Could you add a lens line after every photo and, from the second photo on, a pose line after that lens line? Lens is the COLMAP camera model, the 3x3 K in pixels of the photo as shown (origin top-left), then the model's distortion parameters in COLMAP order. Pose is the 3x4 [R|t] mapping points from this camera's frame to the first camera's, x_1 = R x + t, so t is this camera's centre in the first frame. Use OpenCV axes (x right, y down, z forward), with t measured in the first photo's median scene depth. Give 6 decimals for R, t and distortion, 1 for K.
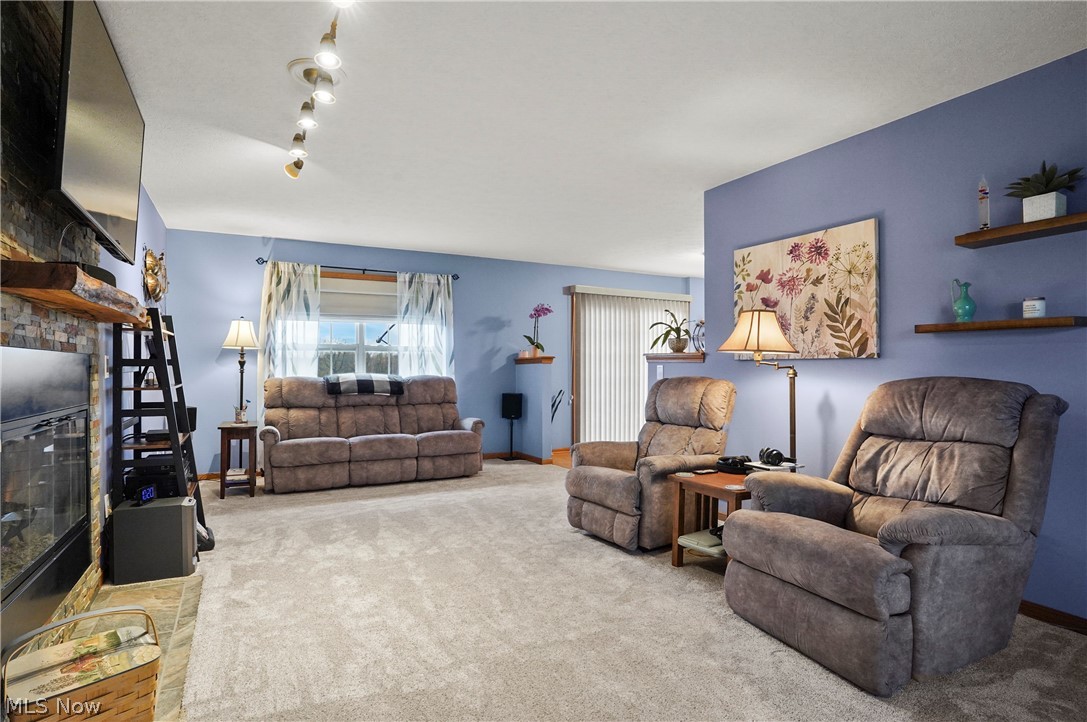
lens RADIAL K [[584.2, 0, 547.6], [0, 584.2, 362.7], [0, 0, 1]] dist [-0.000192, 0.005750]
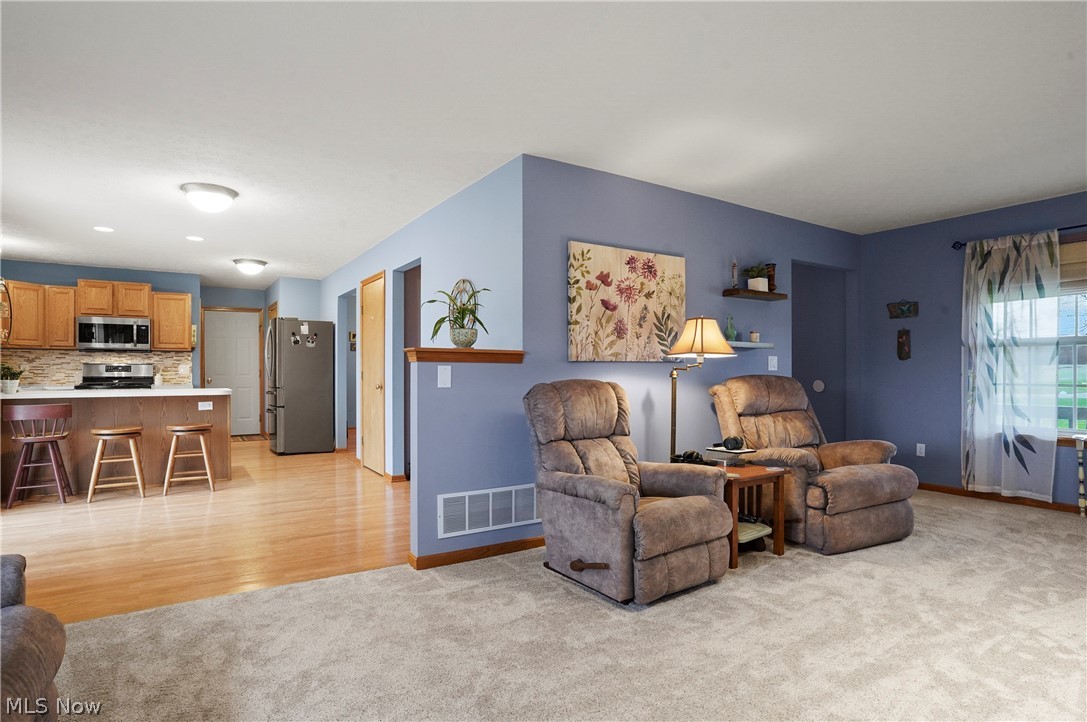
lens RADIAL K [[584.2, 0, 554.0], [0, 584.2, 379.8], [0, 0, 1]] dist [-0.000192, 0.005750]
pose [[-0.095732, -0.016489, 0.995271, -0.673516], [-0.005332, 0.999857, 0.016052, 0.011670], [-0.995393, -0.003770, -0.095806, 1.279217]]
